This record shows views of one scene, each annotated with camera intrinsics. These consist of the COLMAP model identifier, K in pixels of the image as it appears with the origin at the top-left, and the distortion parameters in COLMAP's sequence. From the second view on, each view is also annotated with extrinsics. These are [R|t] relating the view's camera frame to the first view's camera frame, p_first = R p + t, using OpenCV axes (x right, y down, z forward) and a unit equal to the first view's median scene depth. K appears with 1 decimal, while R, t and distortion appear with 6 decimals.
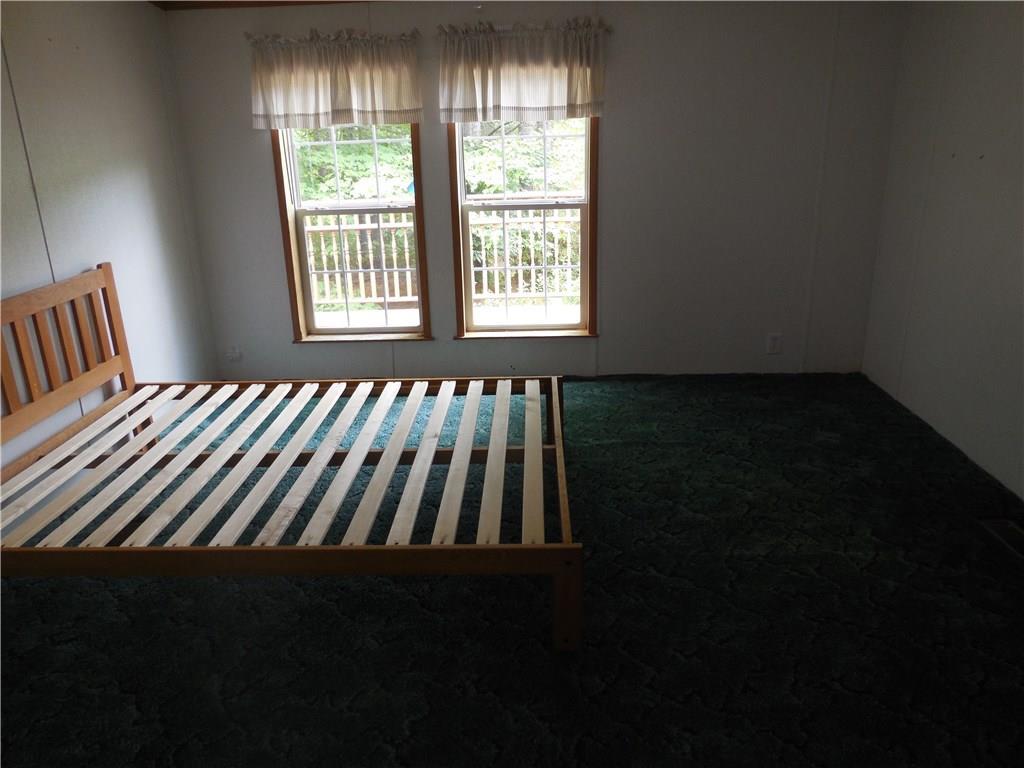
lens RADIAL K [[761.6, 0, 507.0], [0, 761.6, 380.4], [0, 0, 1]] dist [-0.029418, 0.018488]
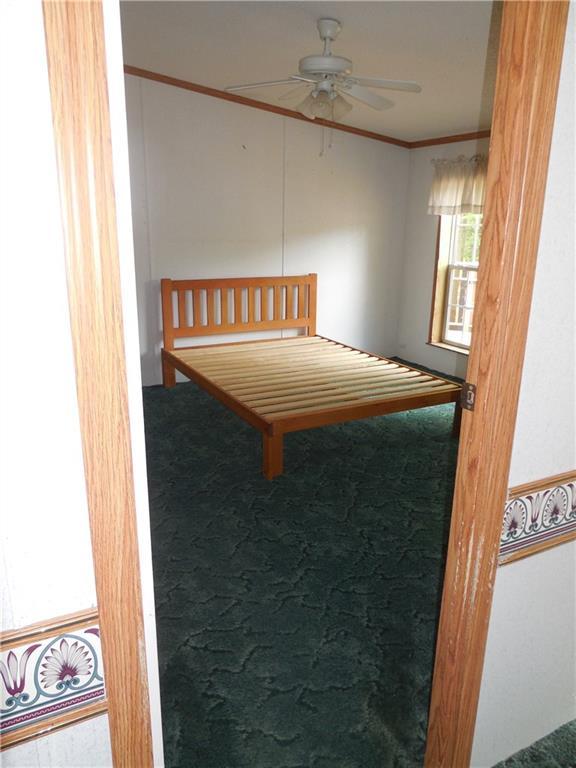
lens RADIAL K [[571.2, 0, 288.5], [0, 571.2, 384.6], [0, 0, 1]] dist [-0.029418, 0.018488]
pose [[0.506477, 0.273728, -0.817651, 0.676637], [-0.300146, 0.944936, 0.130420, -0.042125], [0.808327, 0.179360, 0.560747, 0.095567]]
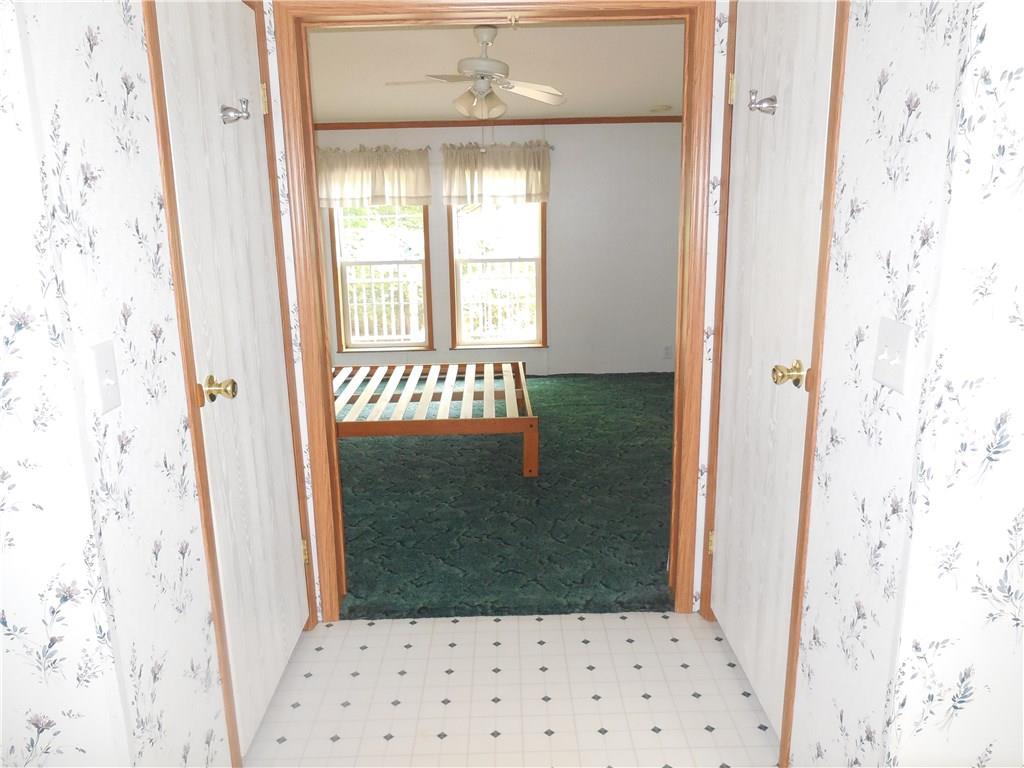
lens RADIAL K [[761.6, 0, 513.5], [0, 761.6, 387.1], [0, 0, 1]] dist [-0.029418, 0.018488]
pose [[0.997959, -0.005692, 0.063599, -0.046563], [0.011235, 0.996133, -0.087136, 0.162984], [-0.062857, 0.087673, 0.994164, -0.502768]]
